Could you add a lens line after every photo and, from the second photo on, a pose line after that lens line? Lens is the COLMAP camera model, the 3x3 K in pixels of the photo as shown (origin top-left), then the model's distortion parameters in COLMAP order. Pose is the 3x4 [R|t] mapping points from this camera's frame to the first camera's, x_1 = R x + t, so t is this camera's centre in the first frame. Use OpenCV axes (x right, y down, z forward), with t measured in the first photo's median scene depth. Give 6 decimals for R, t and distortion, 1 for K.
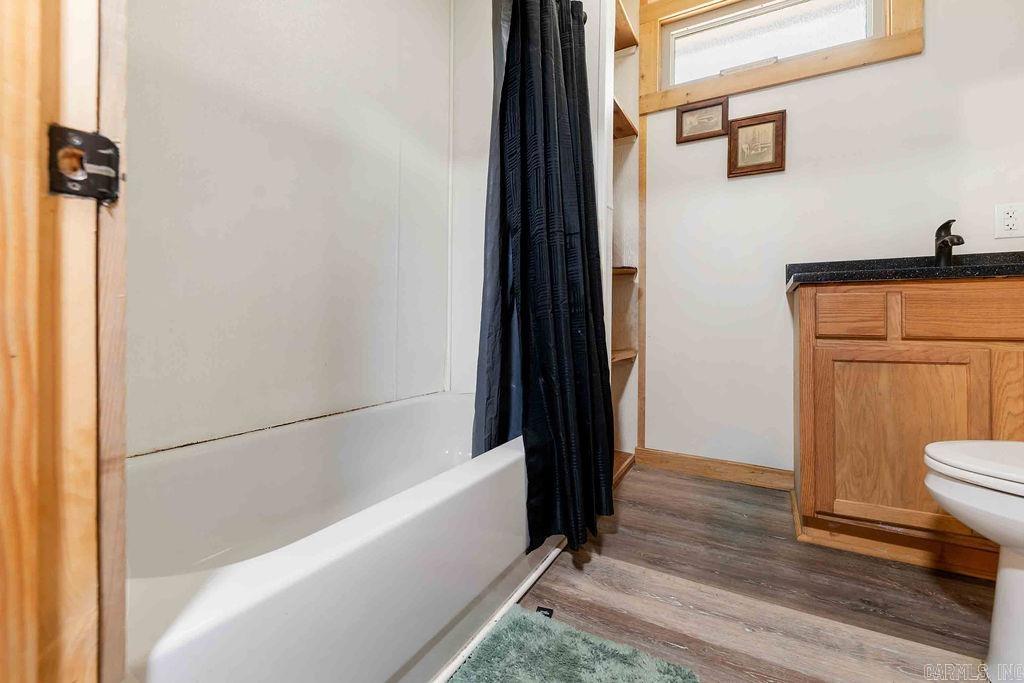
lens RADIAL K [[419.0, 0, 519.6], [0, 419.0, 330.9], [0, 0, 1]] dist [0.004328, 0.000194]
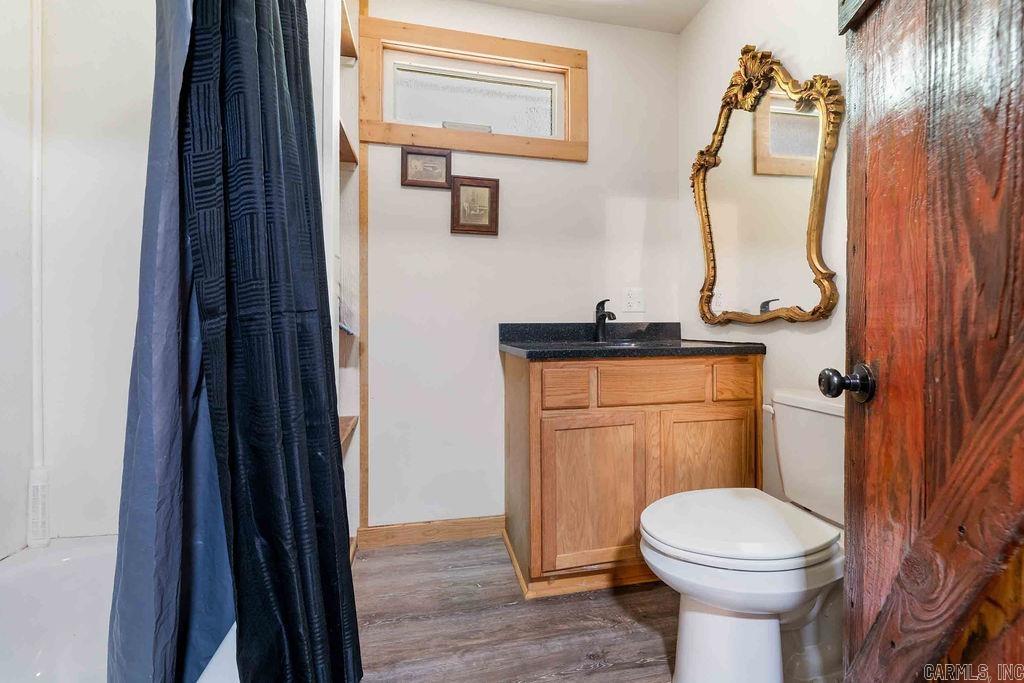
lens RADIAL K [[410.1, 0, 482.8], [0, 410.1, 329.0], [0, 0, 1]] dist [0.002345, 0.000151]
pose [[0.781357, -0.005125, 0.624064, -0.050745], [0.004443, 0.999987, 0.002649, -0.149029], [-0.624069, 0.000702, 0.781369, 0.212412]]
